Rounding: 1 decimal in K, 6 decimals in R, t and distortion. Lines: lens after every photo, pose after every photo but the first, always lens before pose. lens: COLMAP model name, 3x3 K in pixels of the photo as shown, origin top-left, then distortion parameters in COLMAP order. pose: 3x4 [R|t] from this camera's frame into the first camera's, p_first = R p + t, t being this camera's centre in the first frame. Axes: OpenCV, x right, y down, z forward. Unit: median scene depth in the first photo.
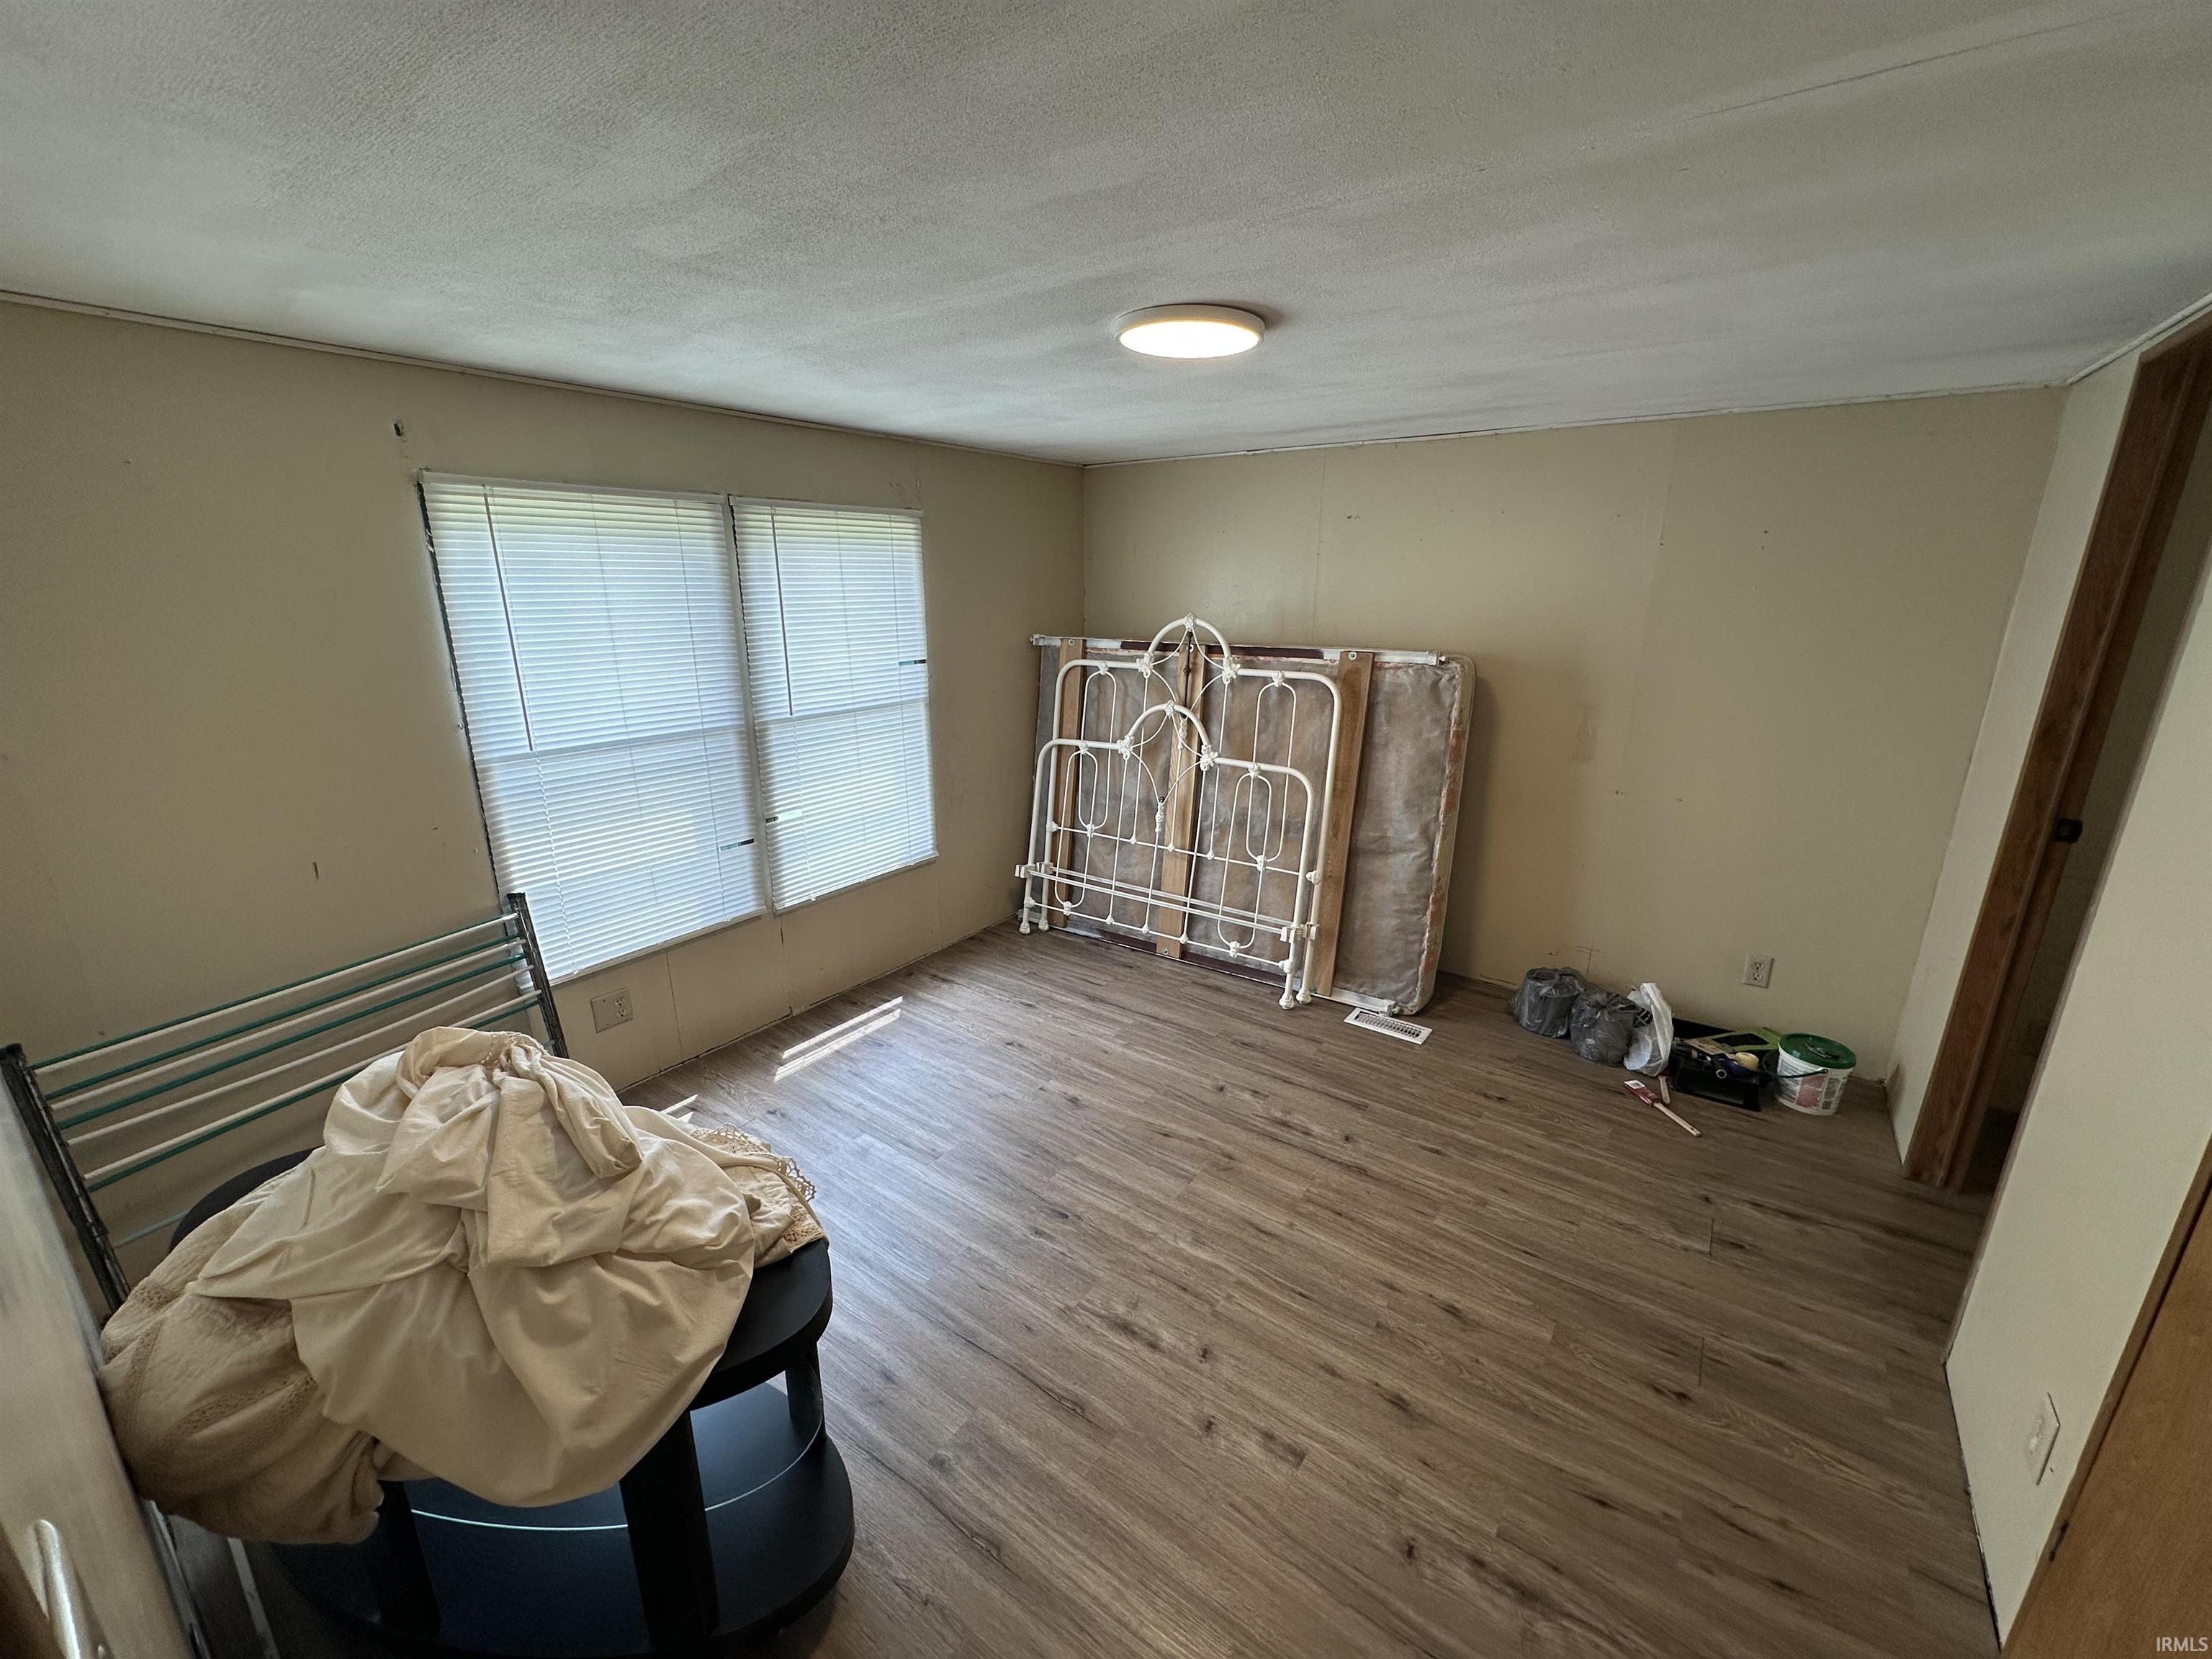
lens RADIAL K [[879.8, 0, 1104.7], [0, 879.8, 838.9], [0, 0, 1]] dist [-0.003201, 0.001318]
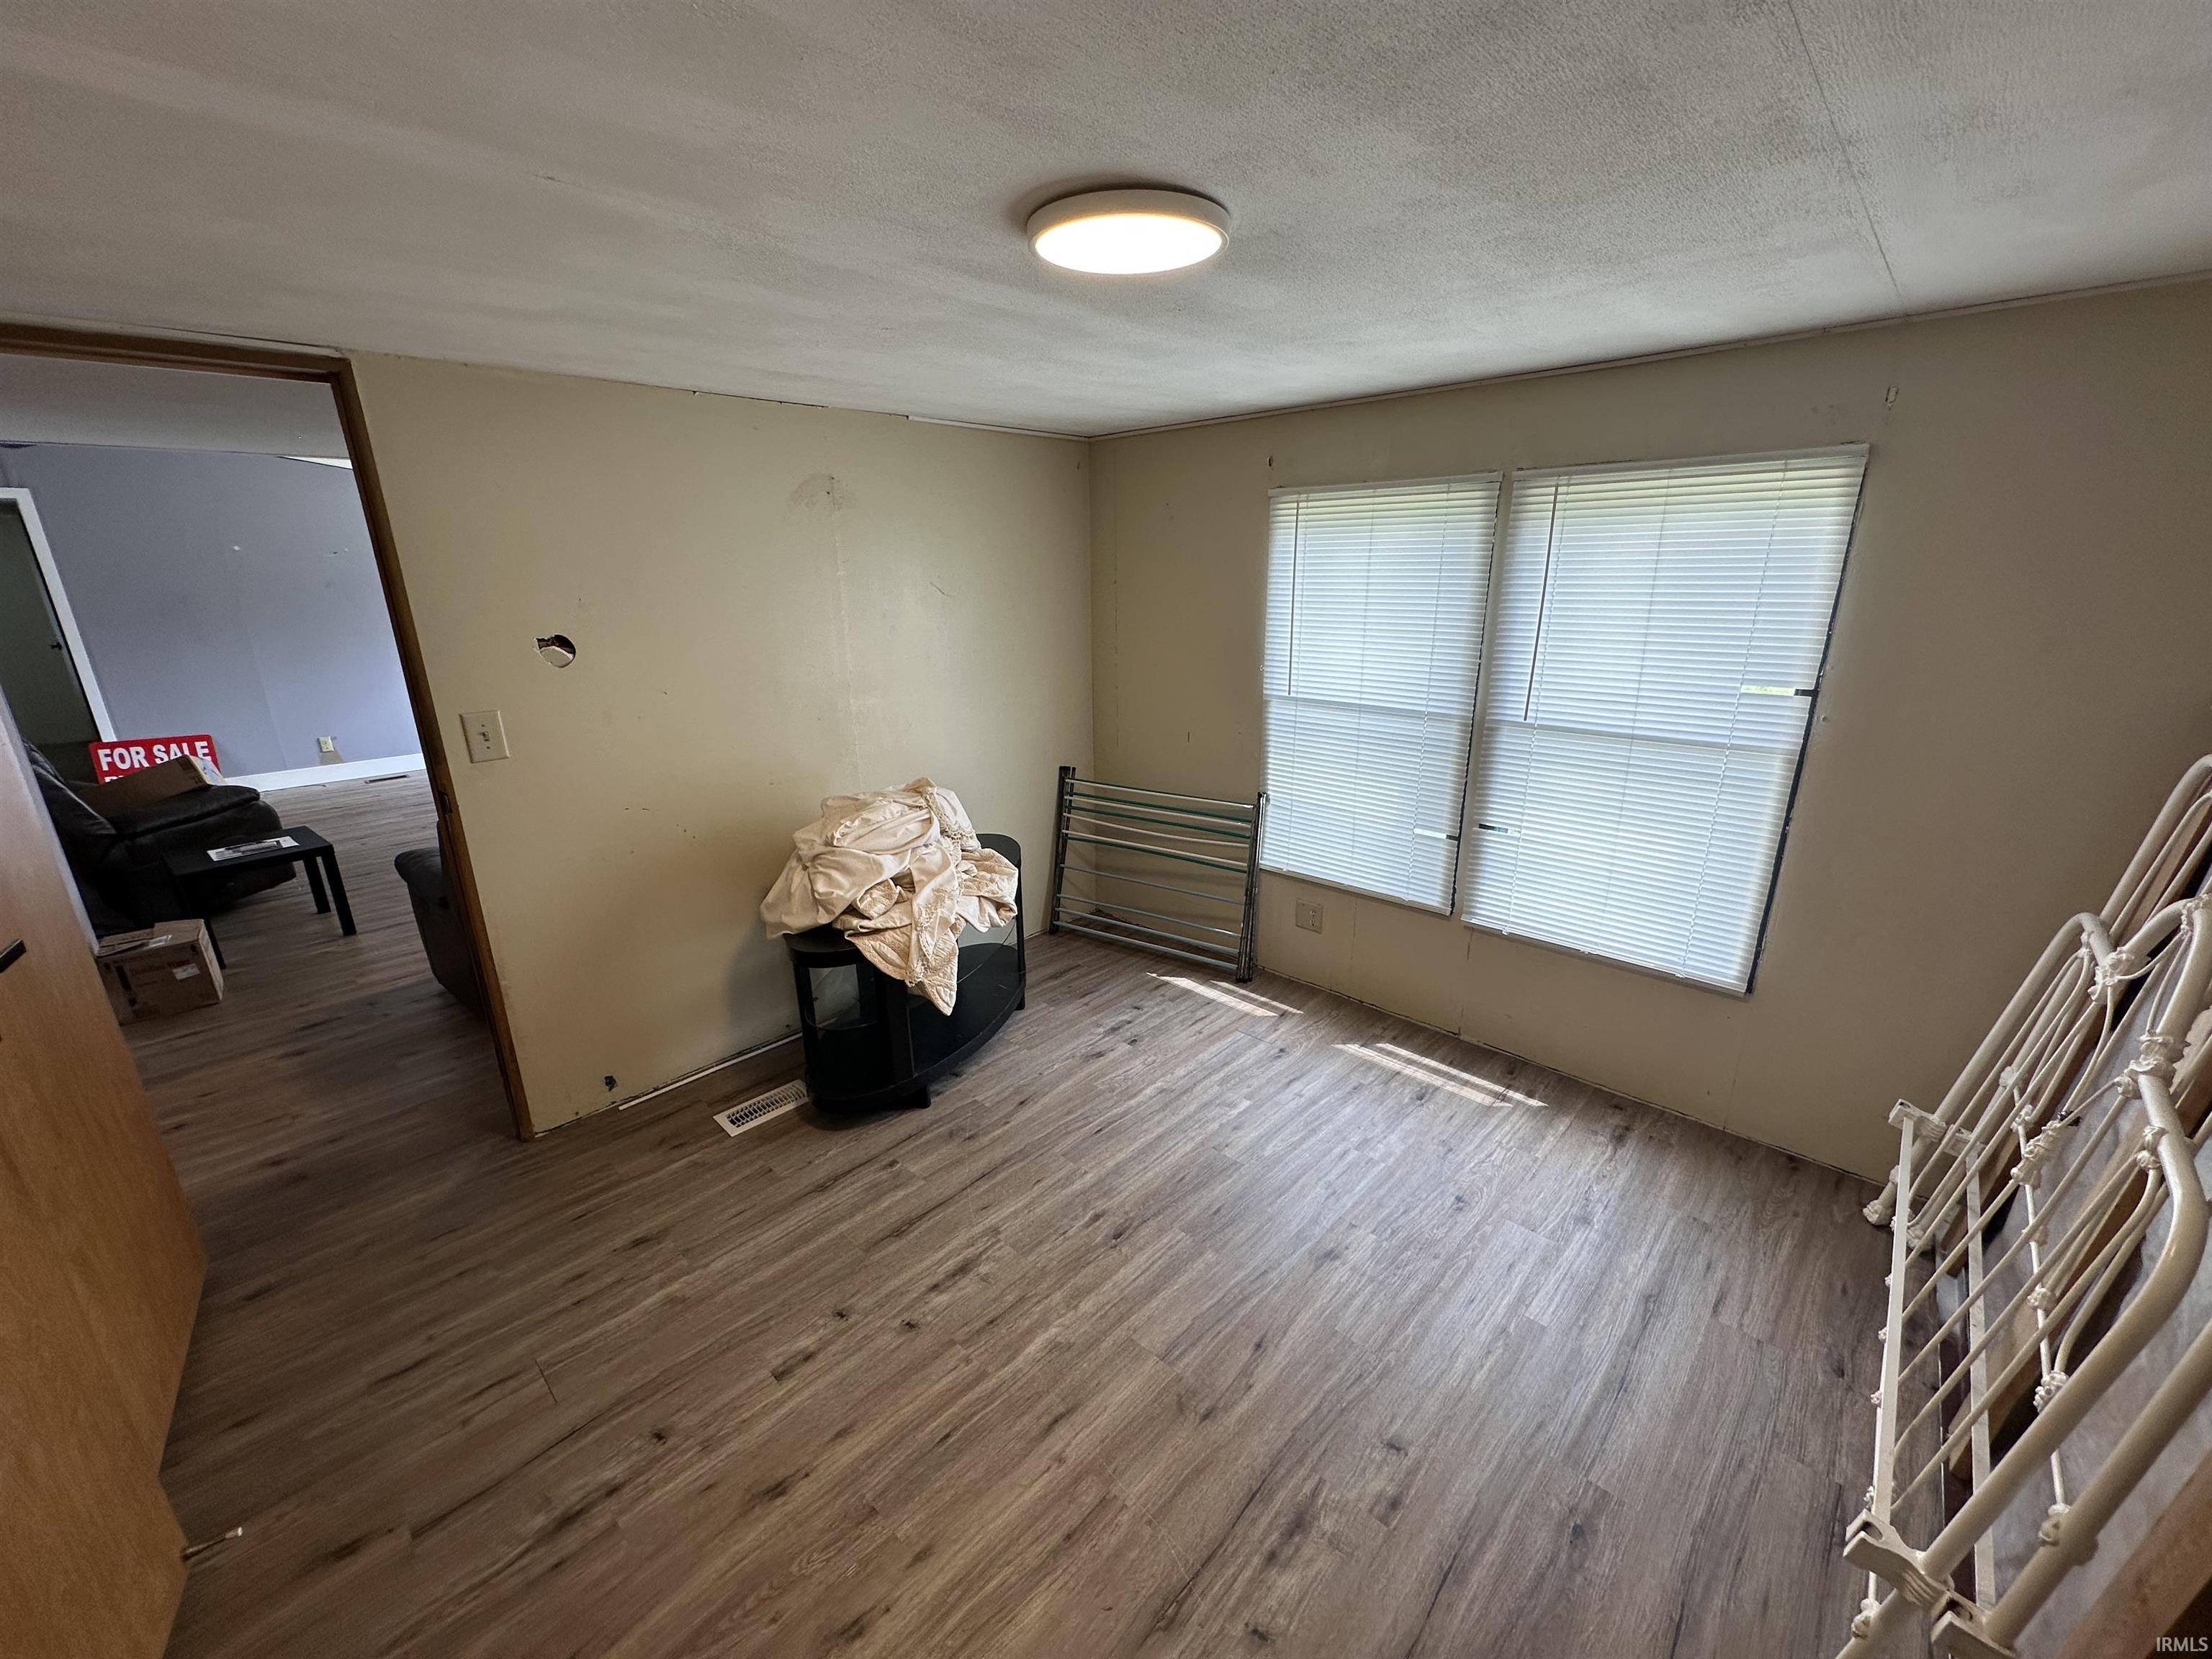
lens RADIAL K [[879.8, 0, 1102.7], [0, 879.8, 832.0], [0, 0, 1]] dist [-0.003201, 0.001318]
pose [[-0.134631, 0.289280, -0.947730, 0.702065], [-0.270487, 0.909385, 0.316000, -0.256759], [0.953264, 0.298891, -0.044185, 0.856374]]
